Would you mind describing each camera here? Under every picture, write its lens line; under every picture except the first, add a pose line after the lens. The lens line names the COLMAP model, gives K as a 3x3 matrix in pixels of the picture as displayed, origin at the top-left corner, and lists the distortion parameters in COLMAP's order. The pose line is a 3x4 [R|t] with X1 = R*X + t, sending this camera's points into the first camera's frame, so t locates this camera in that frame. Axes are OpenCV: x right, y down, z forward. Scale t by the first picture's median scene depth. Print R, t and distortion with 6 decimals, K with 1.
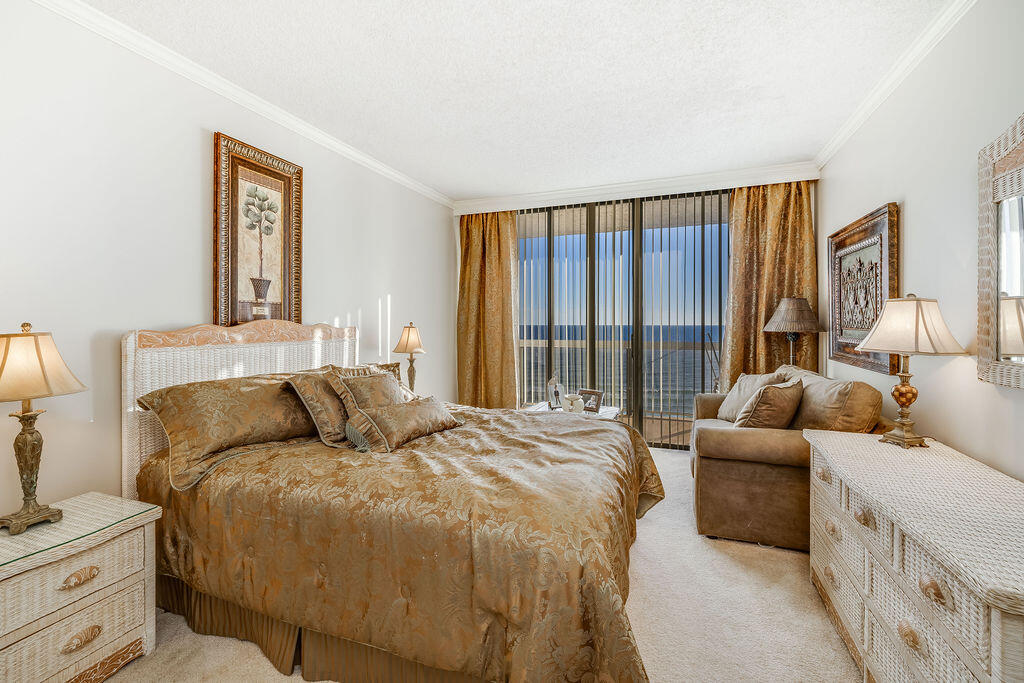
lens RADIAL K [[436.2, 0, 513.4], [0, 436.2, 326.0], [0, 0, 1]] dist [0.001162, 0.000334]
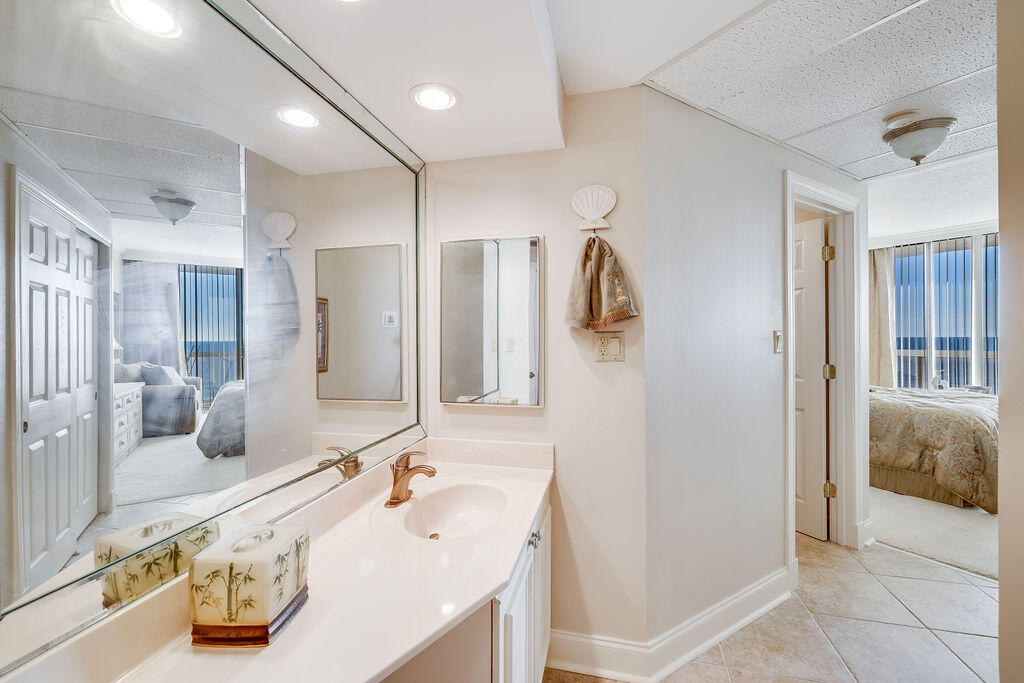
lens RADIAL K [[436.2, 0, 513.4], [0, 436.2, 326.0], [0, 0, 1]] dist [0.001162, 0.000334]
pose [[0.800554, -0.007104, -0.599218, -0.305791], [0.000985, 0.999944, -0.010538, -0.063059], [0.599259, 0.007846, 0.800517, -1.761106]]
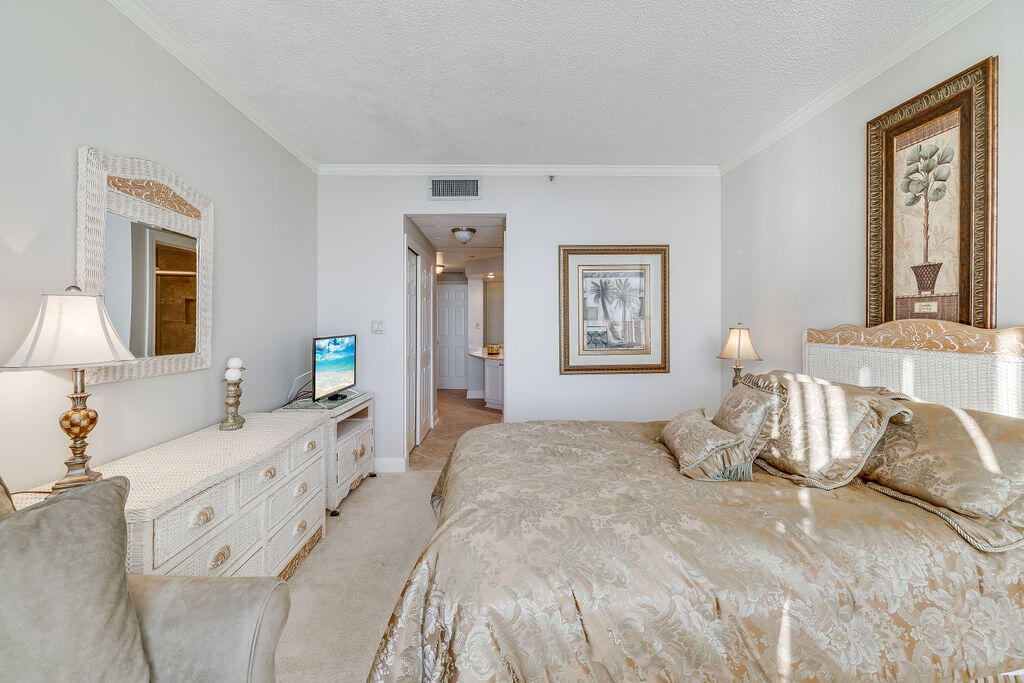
lens RADIAL K [[431.9, 0, 513.8], [0, 431.9, 324.4], [0, 0, 1]] dist [-0.000083, 0.000046]
pose [[-0.919450, 0.002806, -0.393197, 0.360050], [-0.001217, 0.999949, 0.009981, -0.011798], [0.393205, 0.009655, -0.919400, 1.401980]]
